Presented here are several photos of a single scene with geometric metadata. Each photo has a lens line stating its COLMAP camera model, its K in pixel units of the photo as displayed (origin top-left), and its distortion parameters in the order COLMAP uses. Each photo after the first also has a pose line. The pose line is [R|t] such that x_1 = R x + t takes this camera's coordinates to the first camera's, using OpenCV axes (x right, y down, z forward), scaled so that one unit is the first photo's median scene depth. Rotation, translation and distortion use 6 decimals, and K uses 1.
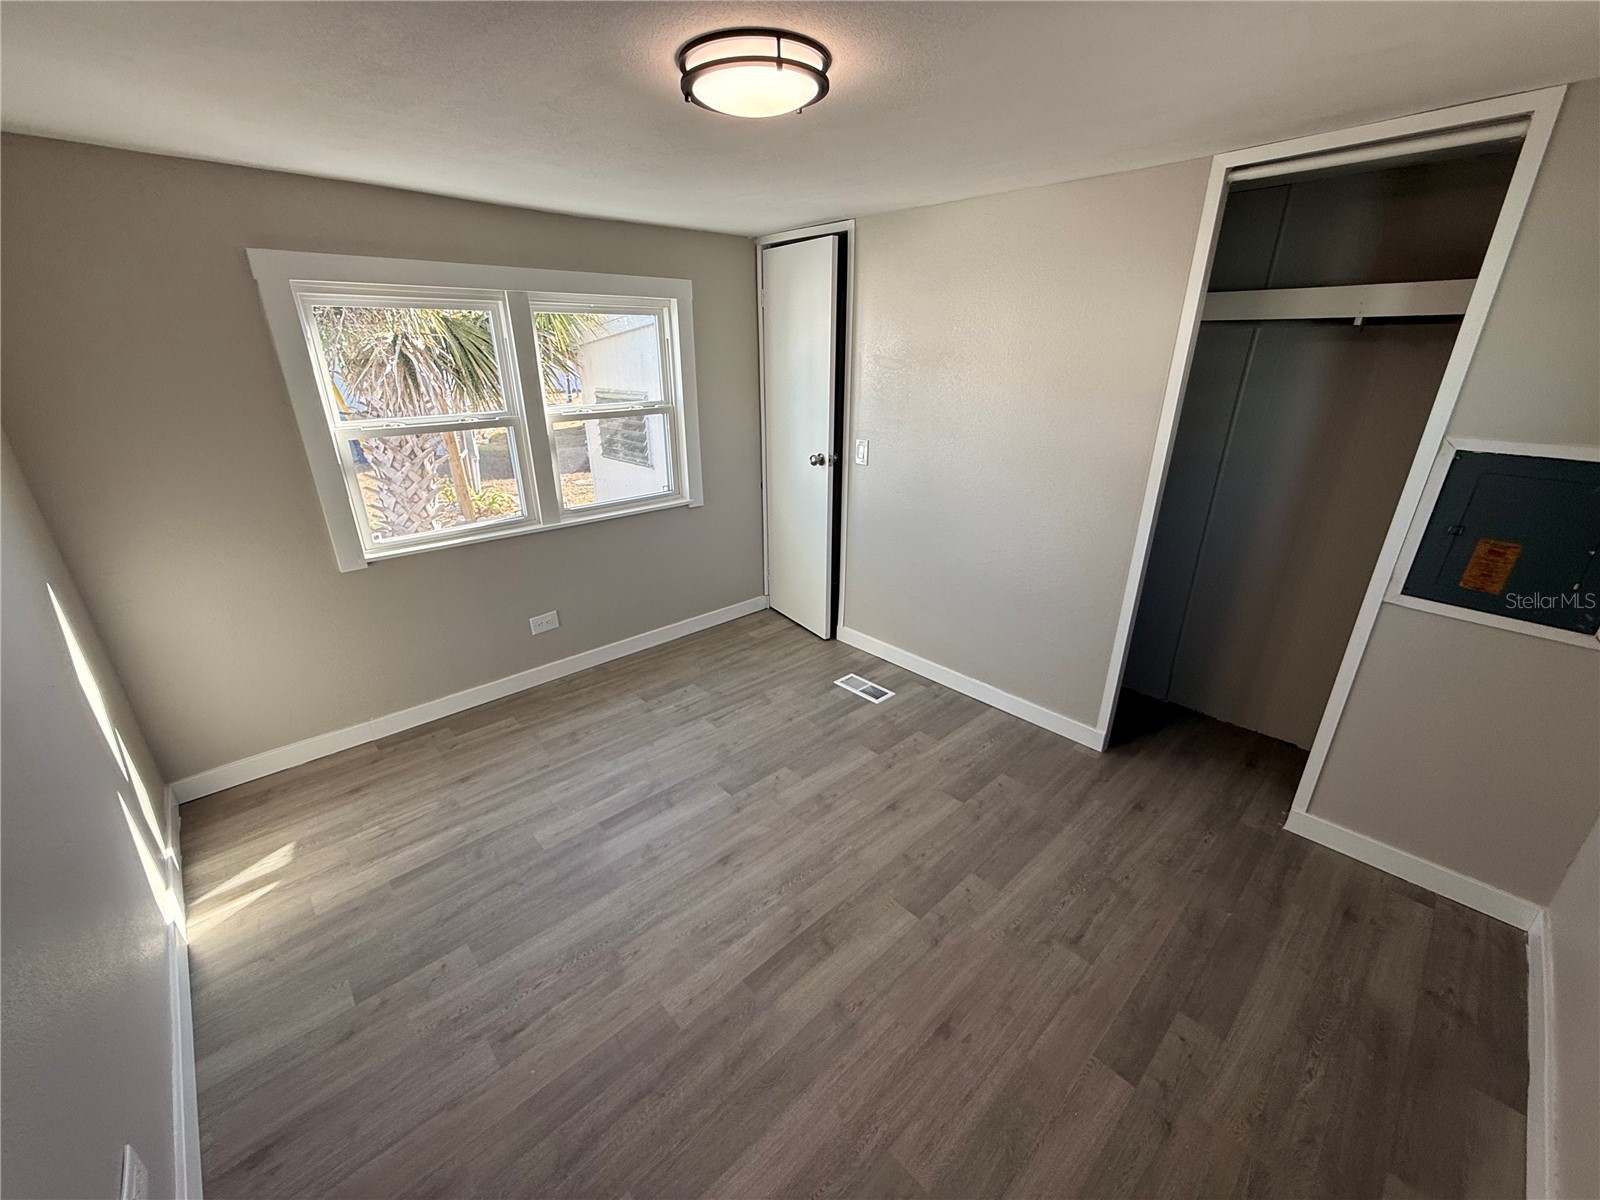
lens RADIAL K [[638.1, 0, 793.7], [0, 638.1, 599.3], [0, 0, 1]] dist [0.000404, -0.000304]
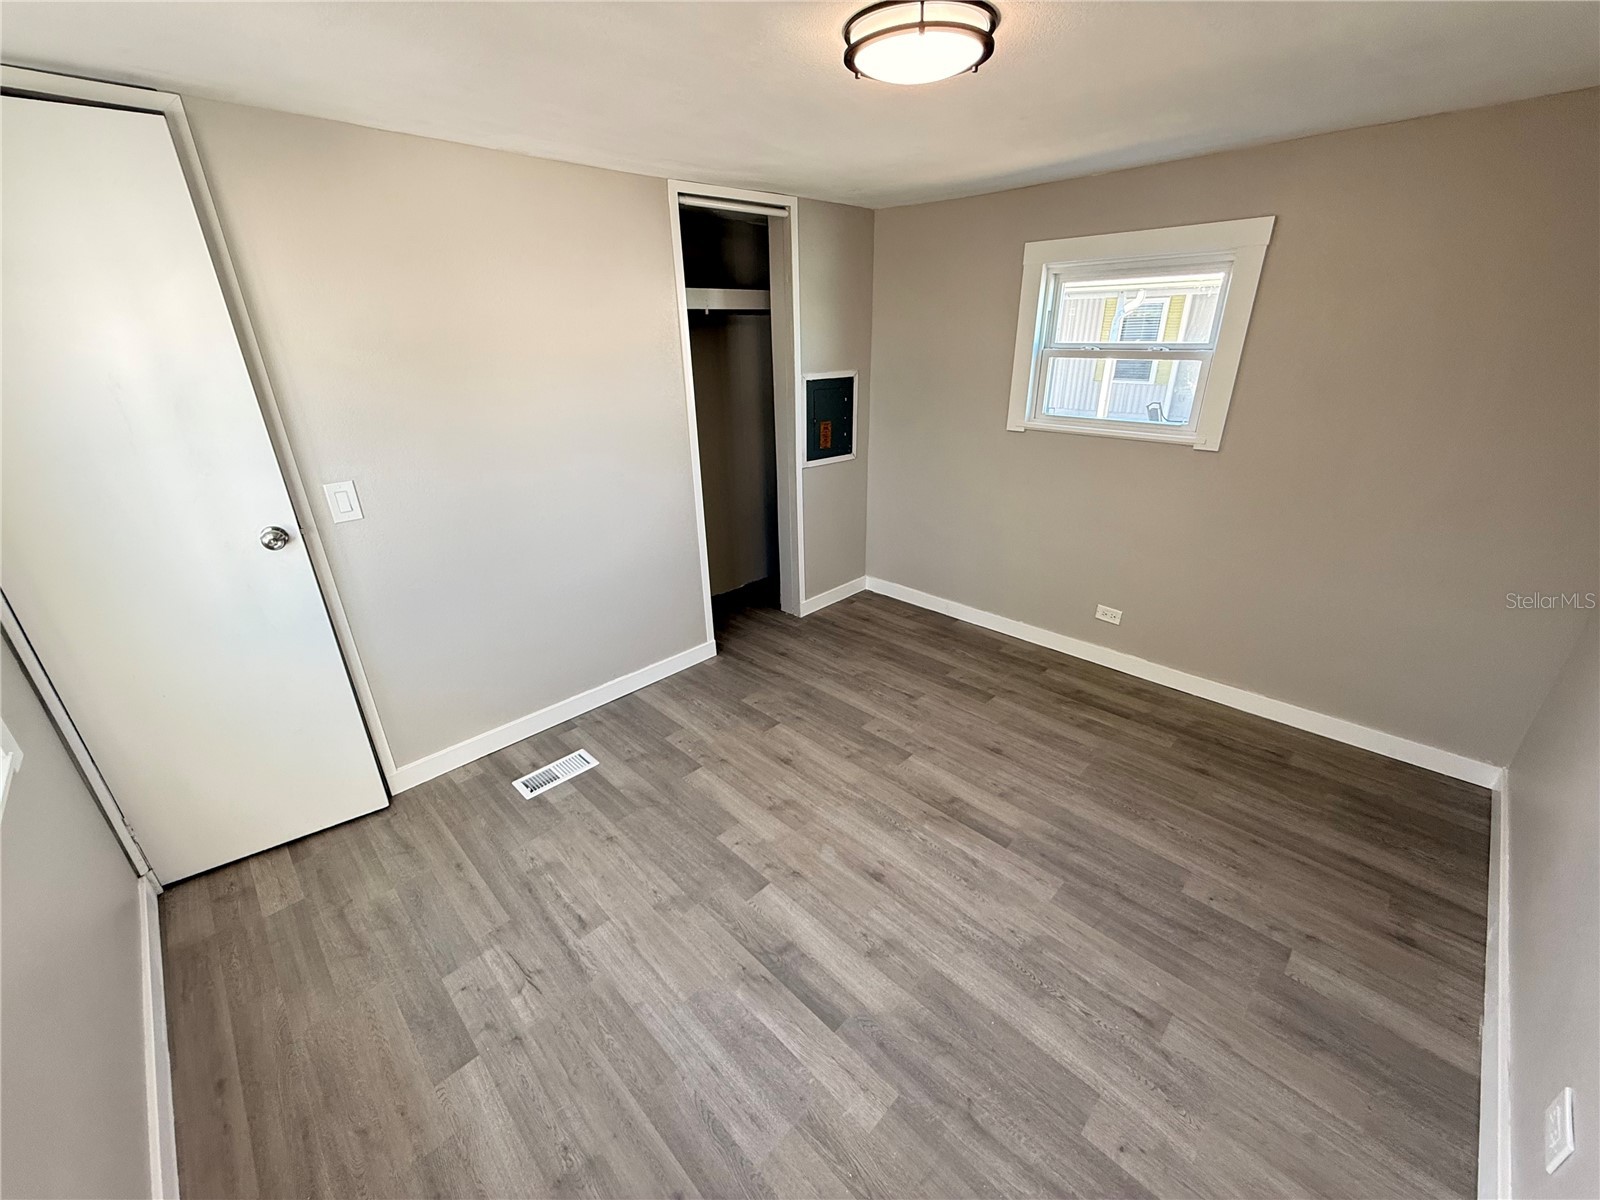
lens RADIAL K [[645.0, 0, 805.2], [0, 645.0, 589.6], [0, 0, 1]] dist [0.000603, -0.000091]
pose [[-0.043574, -0.368176, 0.928734, -0.847089], [0.385638, 0.851370, 0.355600, -0.327424], [-0.921620, 0.373651, 0.104885, 0.873668]]
